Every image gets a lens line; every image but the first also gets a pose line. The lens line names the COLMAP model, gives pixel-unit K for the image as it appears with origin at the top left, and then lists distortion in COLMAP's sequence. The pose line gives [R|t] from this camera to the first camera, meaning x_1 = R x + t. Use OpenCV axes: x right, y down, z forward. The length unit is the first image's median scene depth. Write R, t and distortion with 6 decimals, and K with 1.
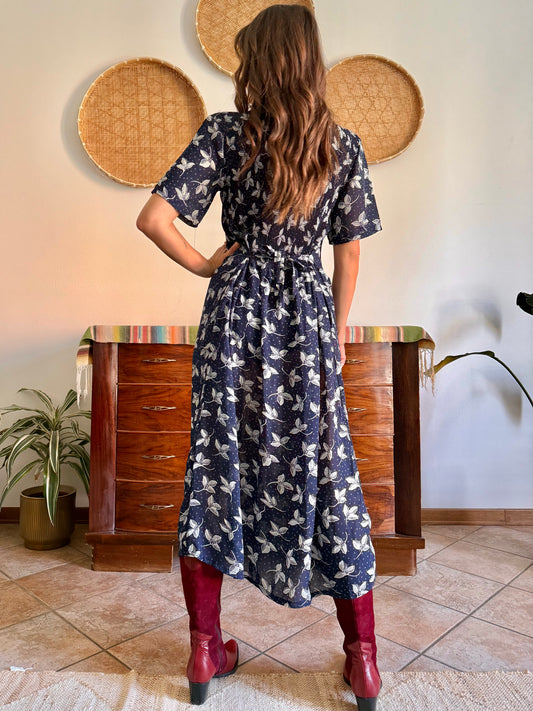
lens RADIAL K [[582.6, 0, 234.0], [0, 582.6, 306.6], [0, 0, 1]] dist [0.010551, -0.022304]
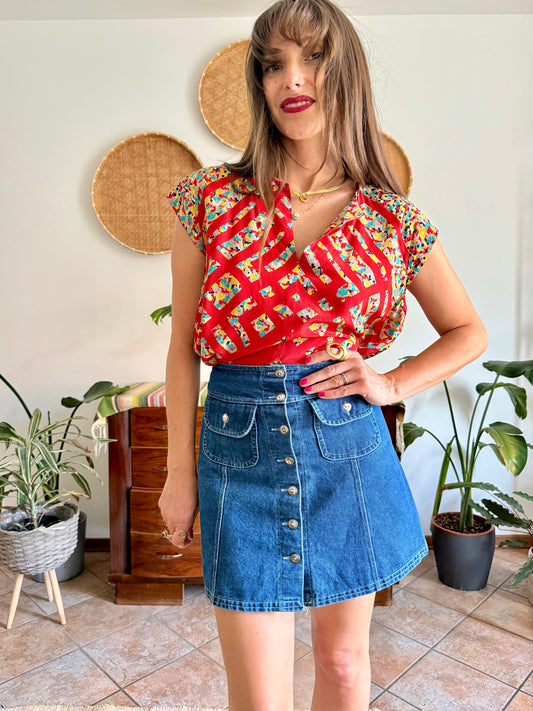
lens RADIAL K [[537.5, 0, 261.3], [0, 537.5, 343.9], [0, 0, 1]] dist [-0.010725, -0.004217]
pose [[0.999928, -0.011949, -0.001237, 0.060192], [0.012012, 0.995796, 0.090809, -0.170117], [0.000147, -0.090817, 0.995868, -0.022184]]
